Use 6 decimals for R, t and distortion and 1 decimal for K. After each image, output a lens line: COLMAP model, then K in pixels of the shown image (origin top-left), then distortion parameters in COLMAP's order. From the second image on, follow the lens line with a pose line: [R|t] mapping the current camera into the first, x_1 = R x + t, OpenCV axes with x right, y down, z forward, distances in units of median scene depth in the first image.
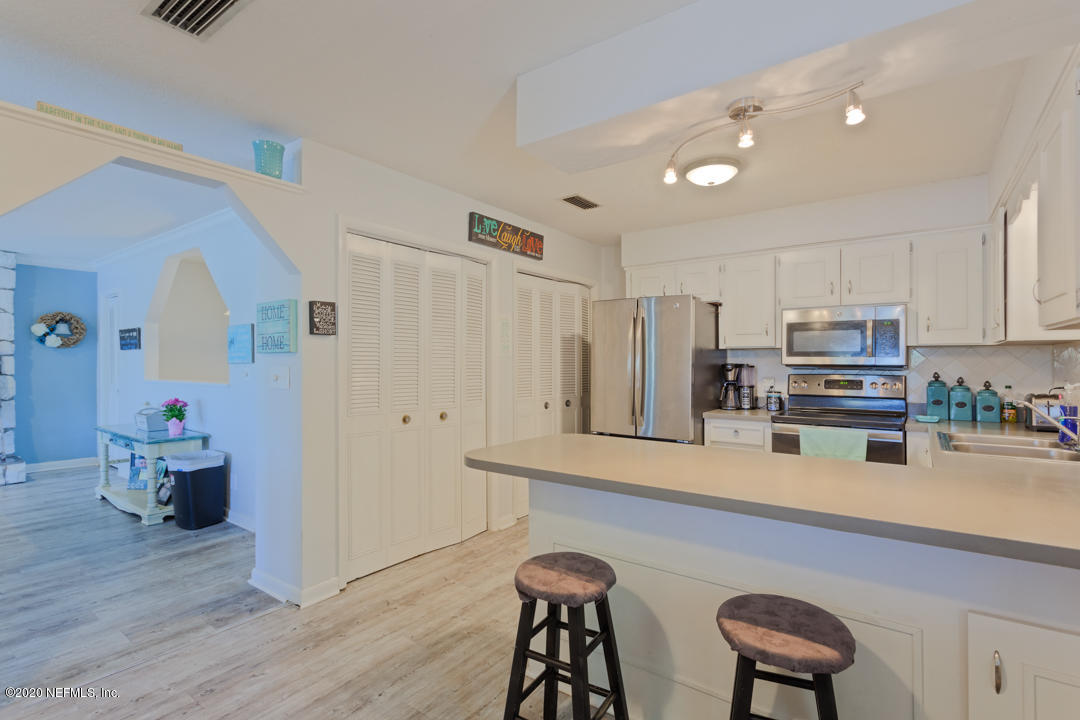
lens RADIAL K [[521.1, 0, 539.6], [0, 521.1, 361.1], [0, 0, 1]] dist [0.005873, 0.000790]
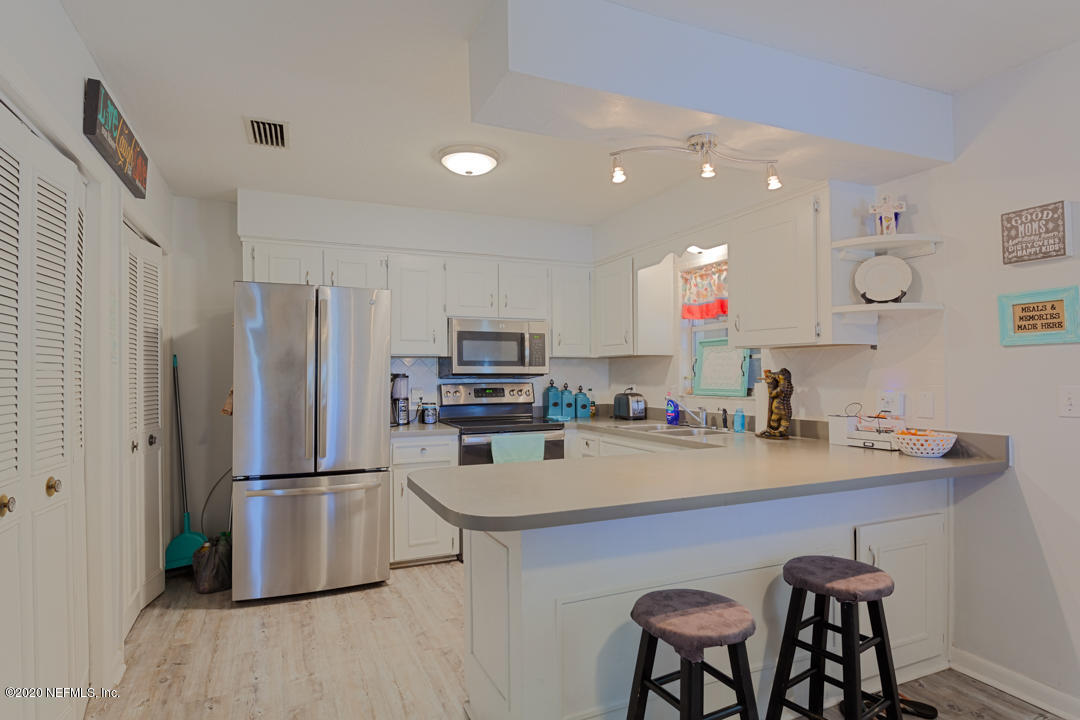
lens RADIAL K [[596.4, 0, 544.1], [0, 596.4, 364.3], [0, 0, 1]] dist [0.010618, 0.000745]
pose [[0.487996, 0.008158, 0.872808, -0.450342], [0.003457, 0.999930, -0.011278, 0.001794], [-0.872839, 0.008521, 0.487934, 0.346833]]
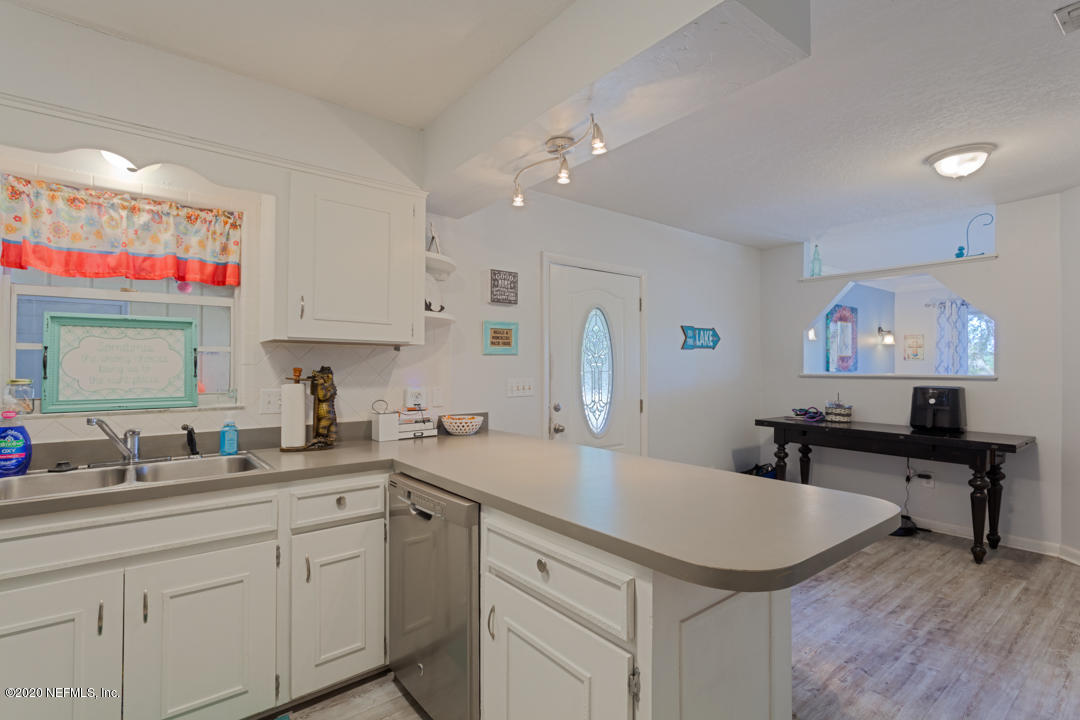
lens RADIAL K [[521.1, 0, 541.8], [0, 521.1, 362.5], [0, 0, 1]] dist [0.005873, 0.000790]
pose [[-0.967092, 0.001545, 0.254421, 0.404135], [-0.002671, 0.999865, -0.016226, 0.005404], [-0.254412, -0.016372, -0.966957, 1.537437]]
